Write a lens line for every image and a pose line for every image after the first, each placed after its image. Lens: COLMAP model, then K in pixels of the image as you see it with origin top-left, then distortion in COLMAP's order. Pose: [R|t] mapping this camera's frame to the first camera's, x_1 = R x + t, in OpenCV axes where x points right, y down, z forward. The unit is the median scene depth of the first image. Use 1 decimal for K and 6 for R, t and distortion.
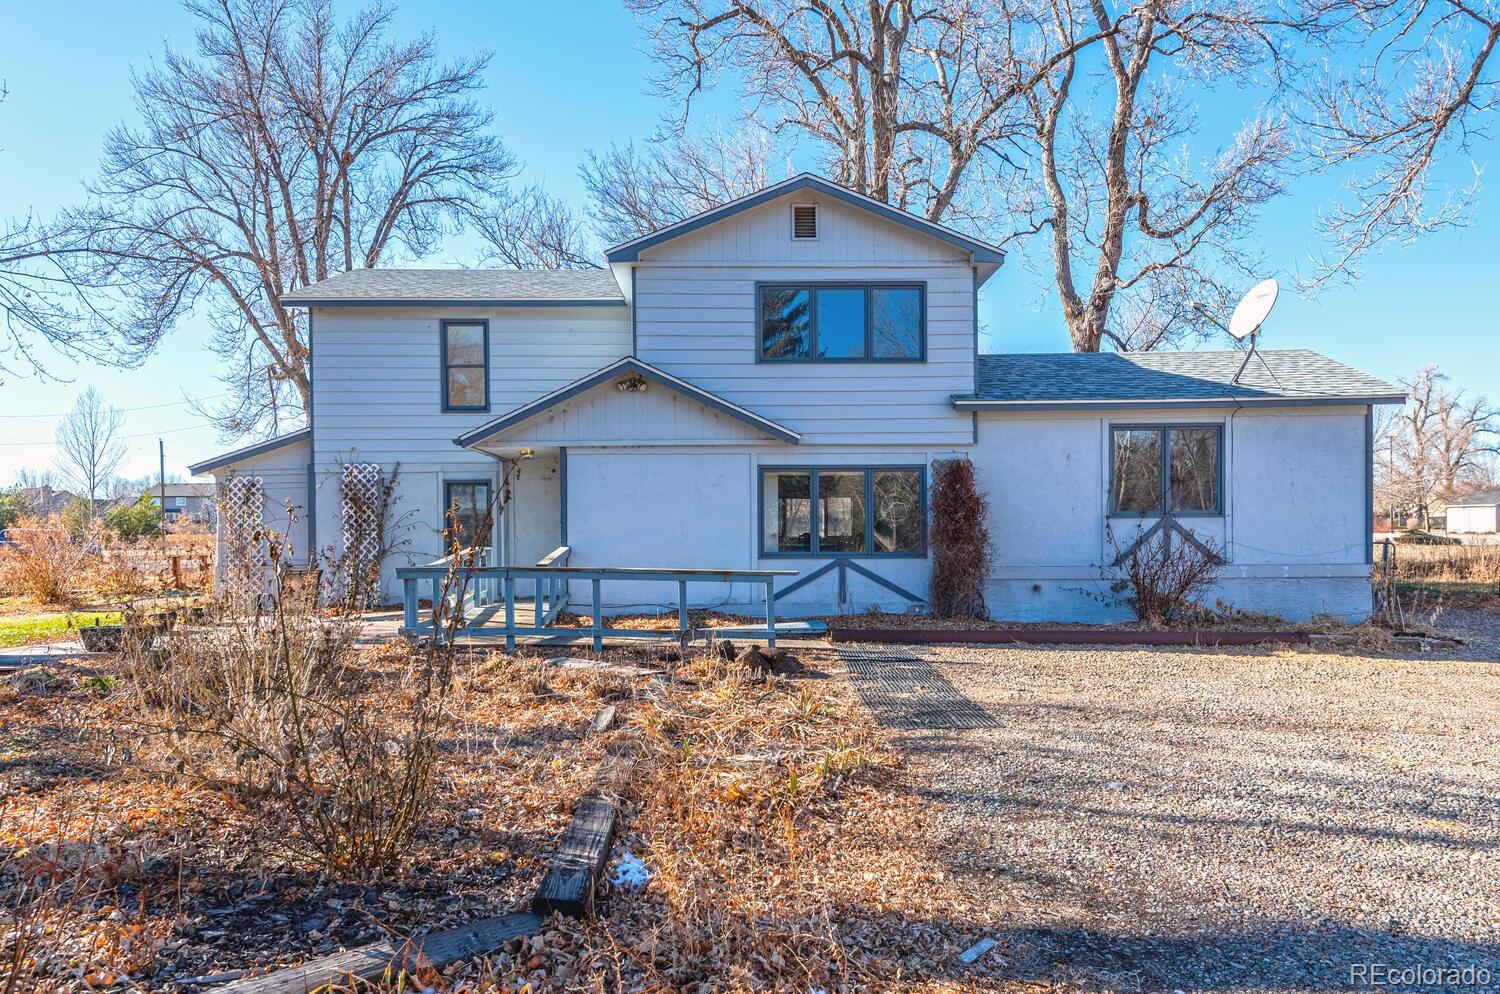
lens RADIAL K [[949.8, 0, 749.5], [0, 949.8, 532.0], [0, 0, 1]] dist [-0.002141, -0.000064]
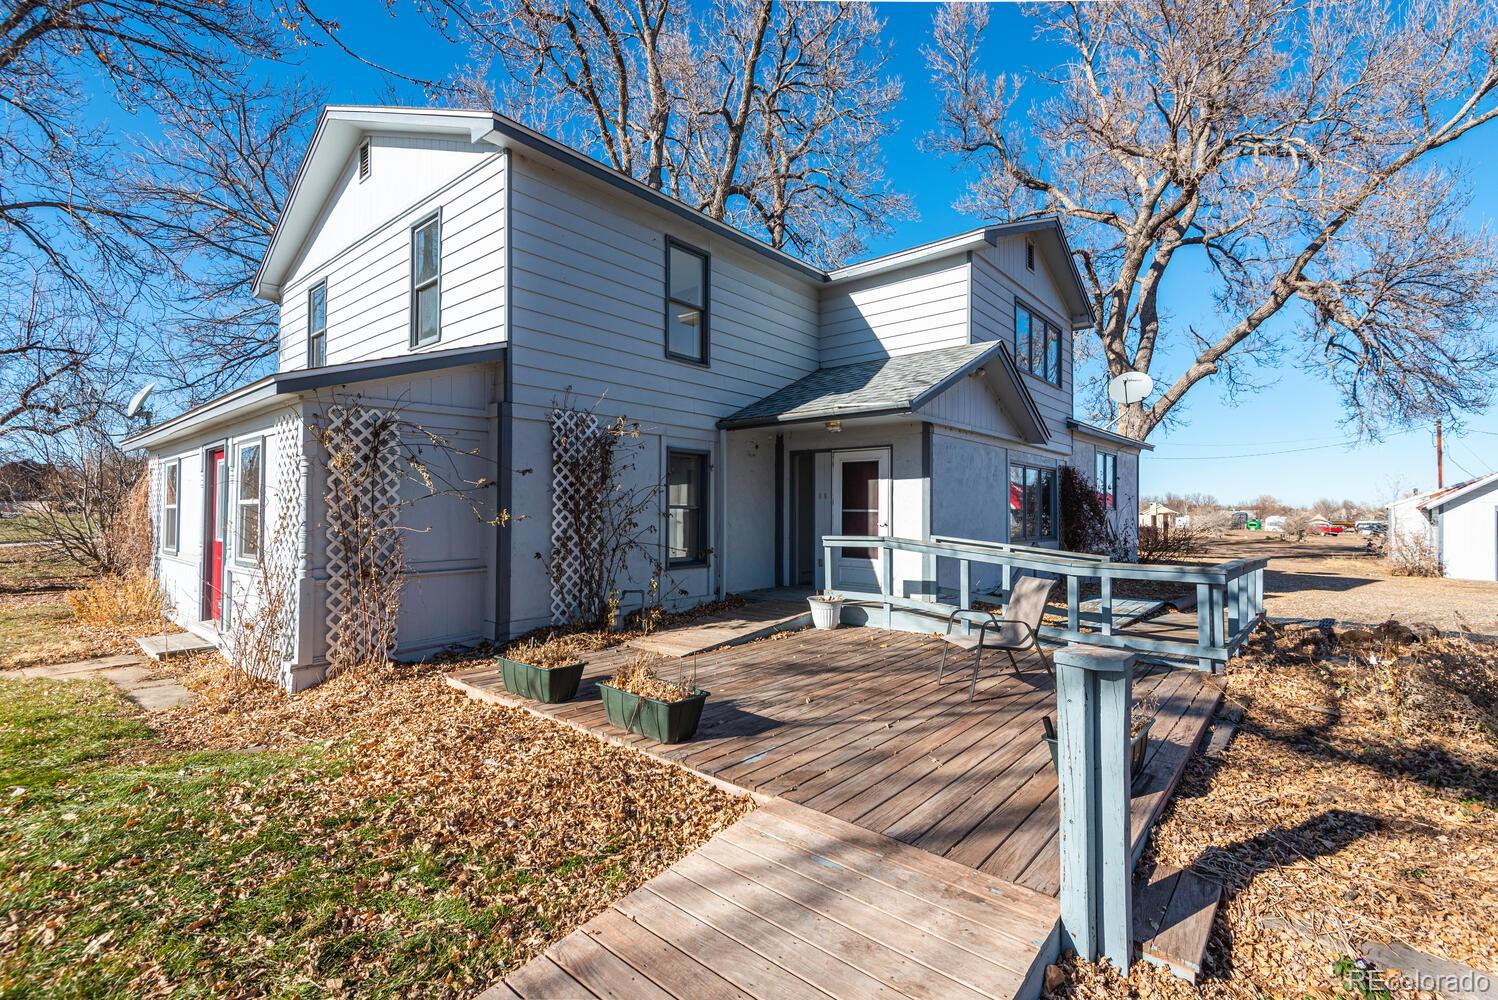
lens RADIAL K [[673.1, 0, 749.0], [0, 673.1, 500.0], [0, 0, 1]] dist [0.000265, -0.001211]
pose [[0.676293, 0.026212, 0.736166, -0.673712], [-0.007183, 0.999554, -0.028991, 0.002795], [-0.736598, 0.014318, 0.676179, 0.592984]]
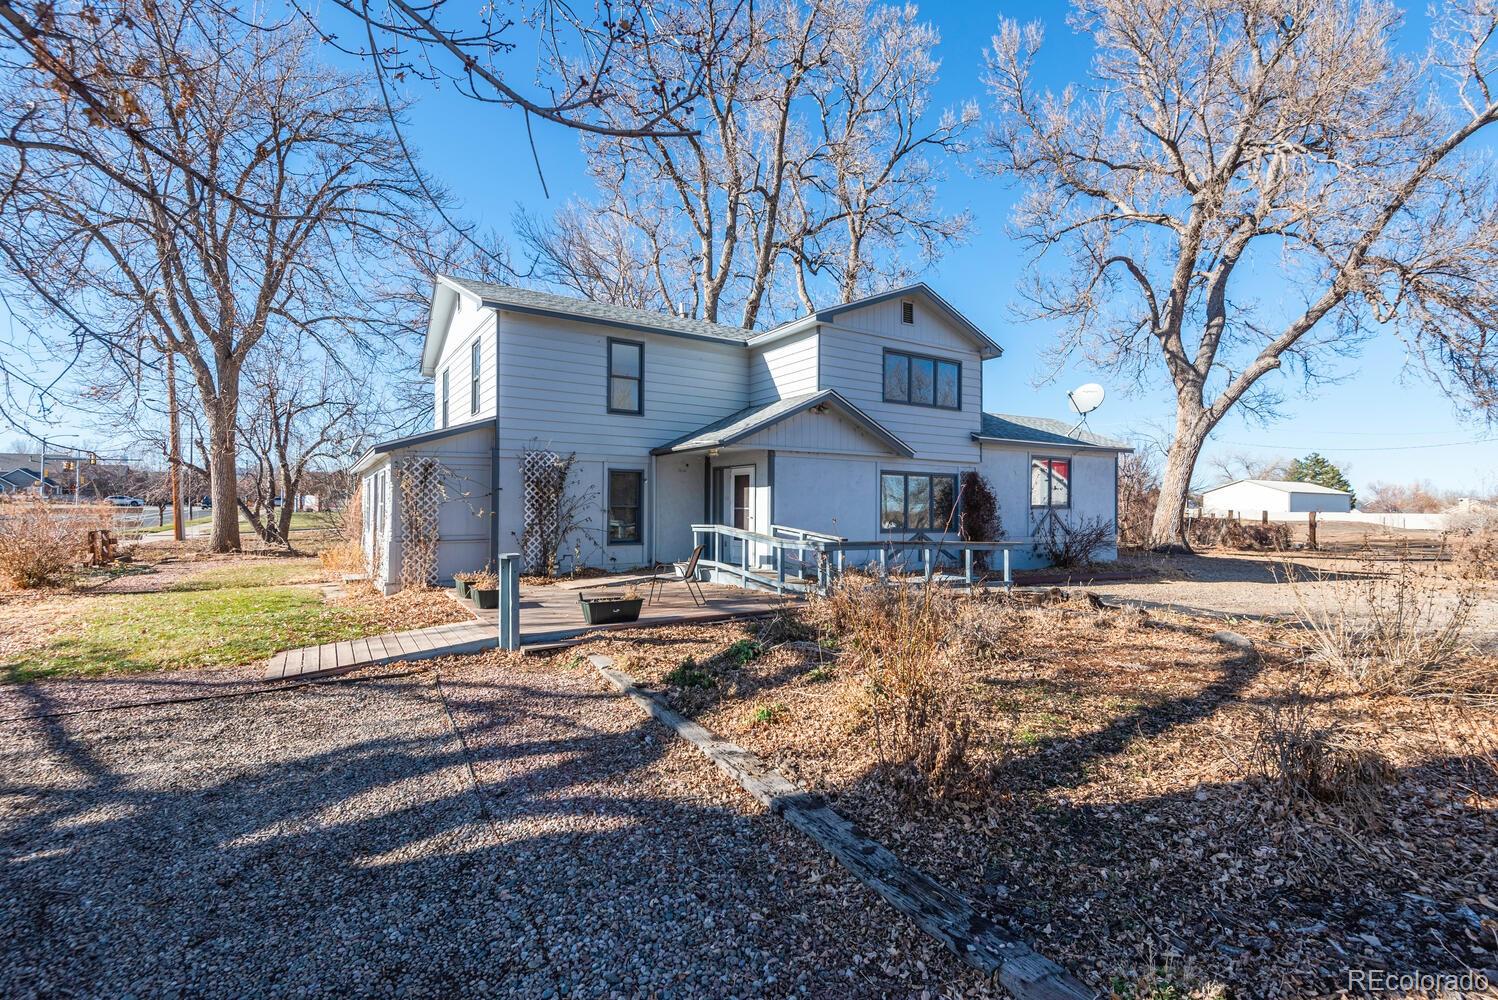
lens RADIAL K [[673.1, 0, 749.0], [0, 673.1, 500.0], [0, 0, 1]] dist [0.000265, -0.001211]
pose [[0.857563, 0.020037, 0.513988, -0.612524], [-0.010796, 0.999722, -0.020961, 0.001614], [-0.514265, 0.012427, 0.857541, 0.168283]]
